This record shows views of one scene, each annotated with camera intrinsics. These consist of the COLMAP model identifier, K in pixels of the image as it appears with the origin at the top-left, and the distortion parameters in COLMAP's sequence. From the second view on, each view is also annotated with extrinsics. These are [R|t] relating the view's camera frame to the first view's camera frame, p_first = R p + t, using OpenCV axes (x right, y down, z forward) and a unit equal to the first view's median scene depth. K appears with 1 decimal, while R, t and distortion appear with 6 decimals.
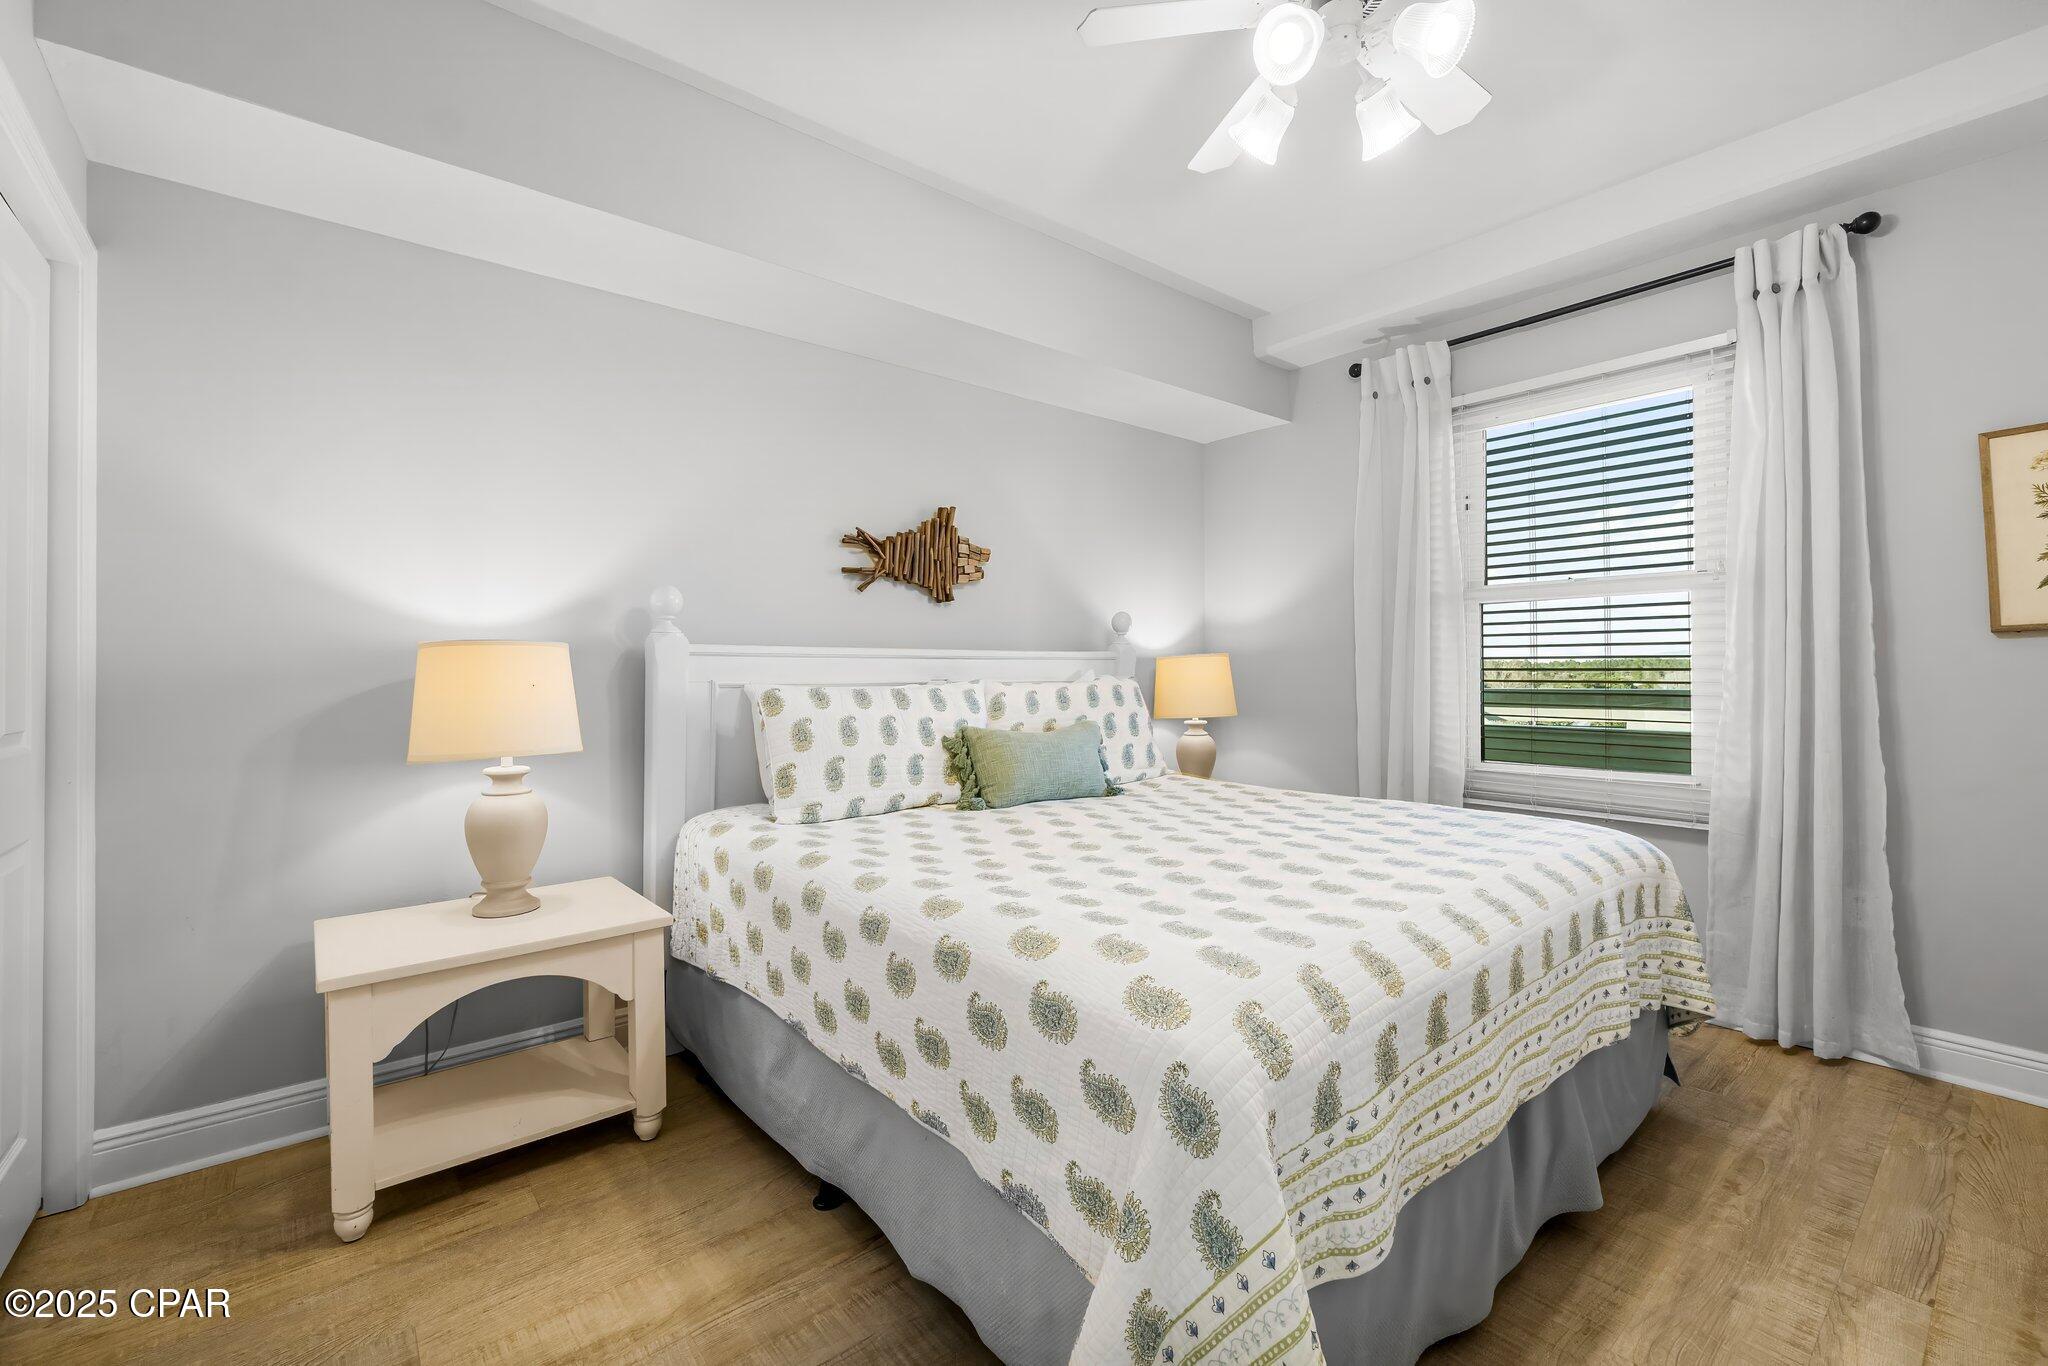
lens RADIAL K [[862.2, 0, 1026.9], [0, 862.2, 674.2], [0, 0, 1]] dist [-0.000535, -0.003074]
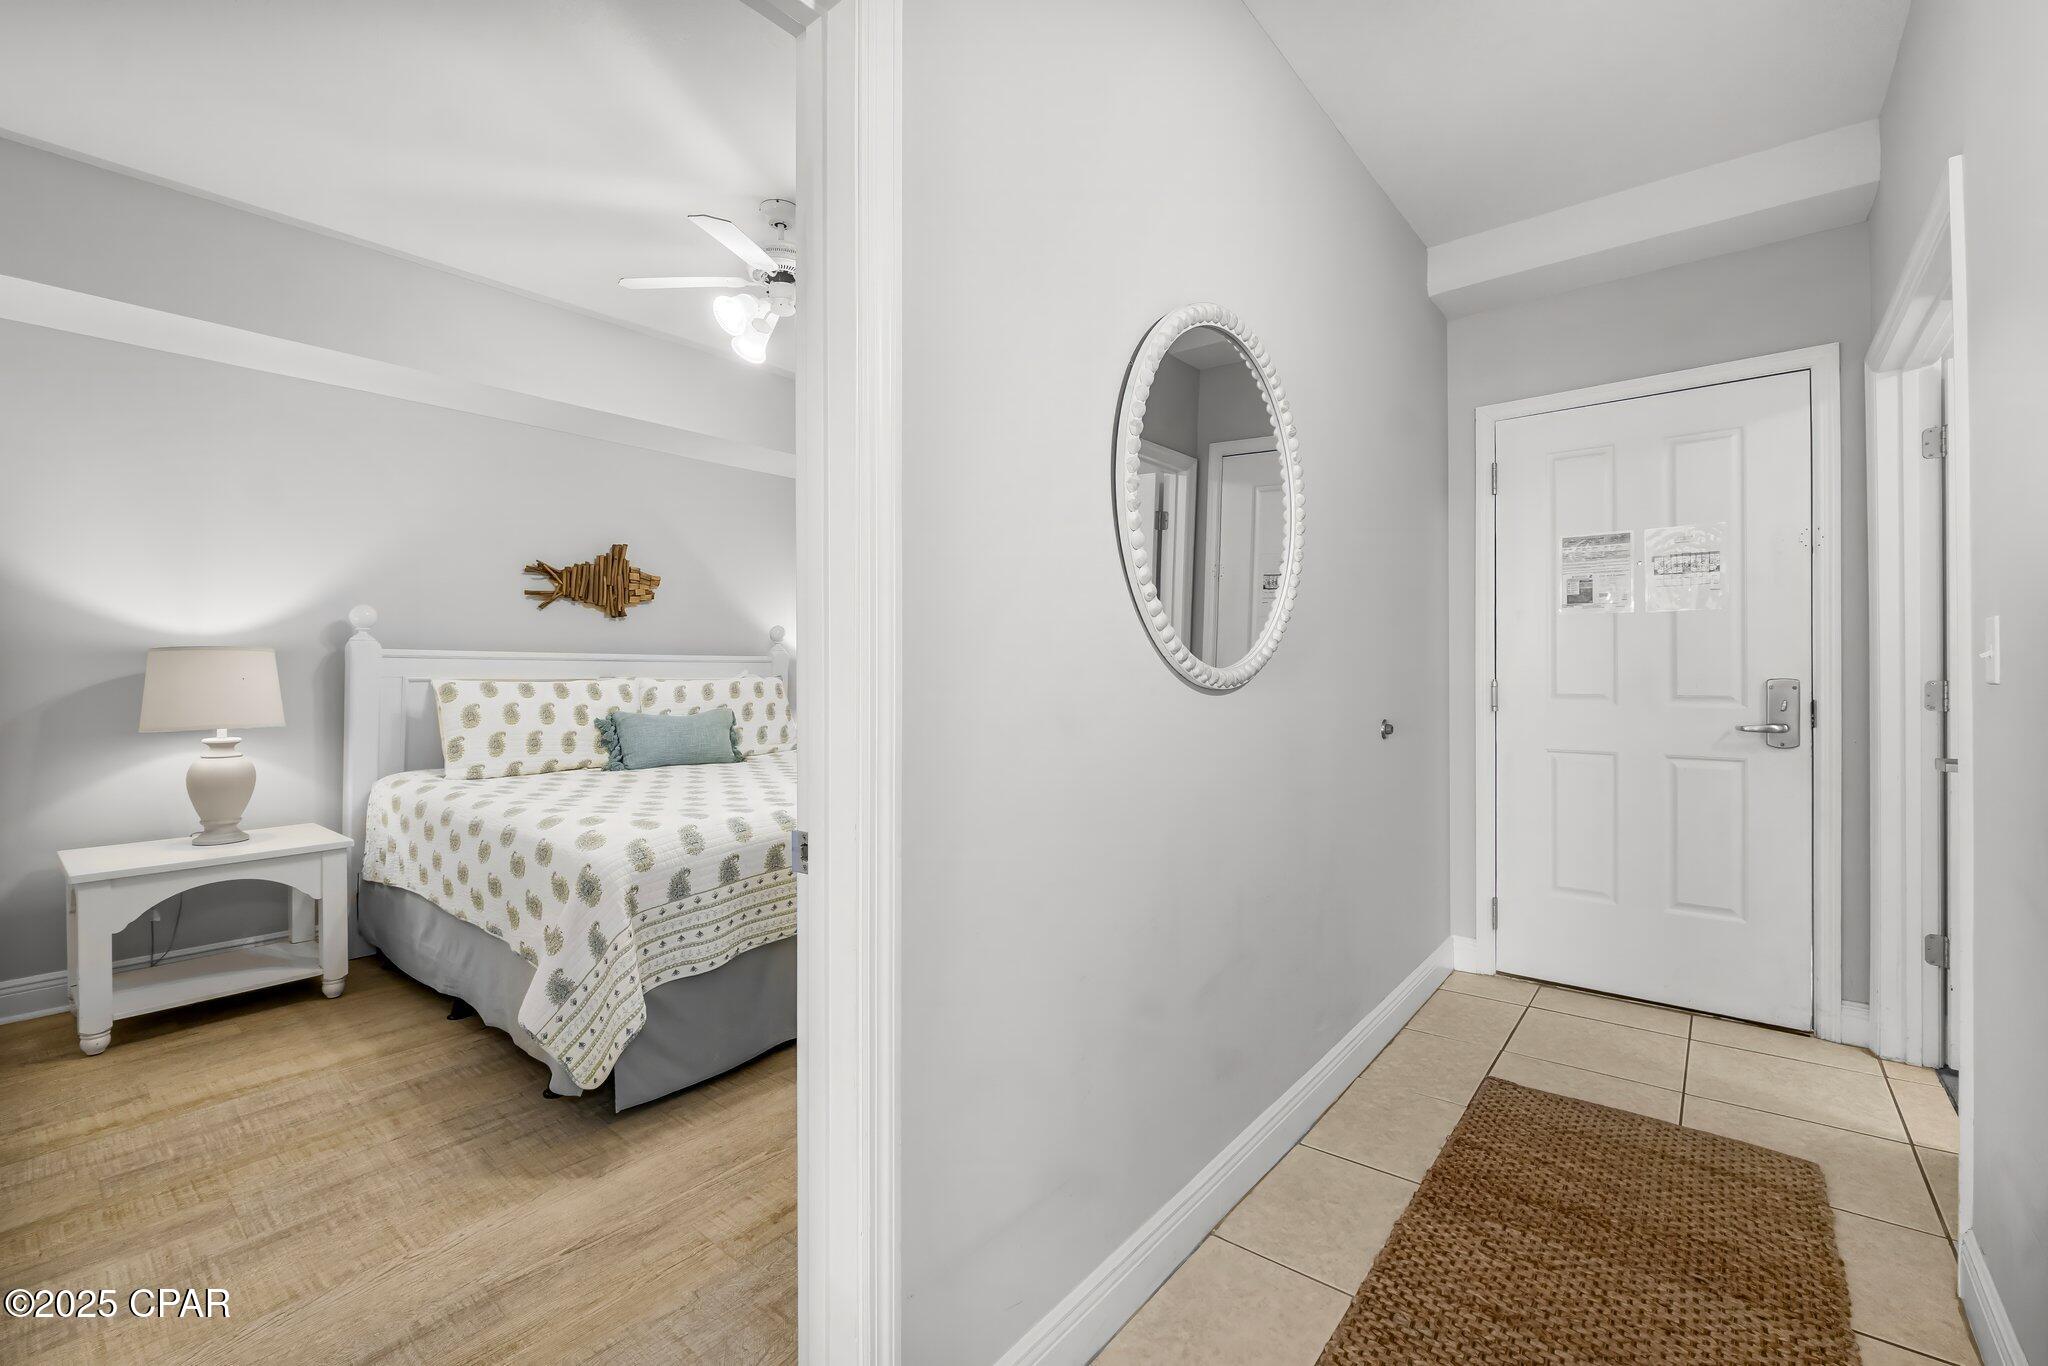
lens RADIAL K [[863.6, 0, 1031.0], [0, 863.6, 671.9], [0, 0, 1]] dist [-0.006931, -0.000028]
pose [[0.981158, 0.007525, 0.193060, 0.352636], [-0.007220, 0.999971, -0.002282, -0.003825], [-0.193072, 0.000845, 0.981184, -0.526154]]
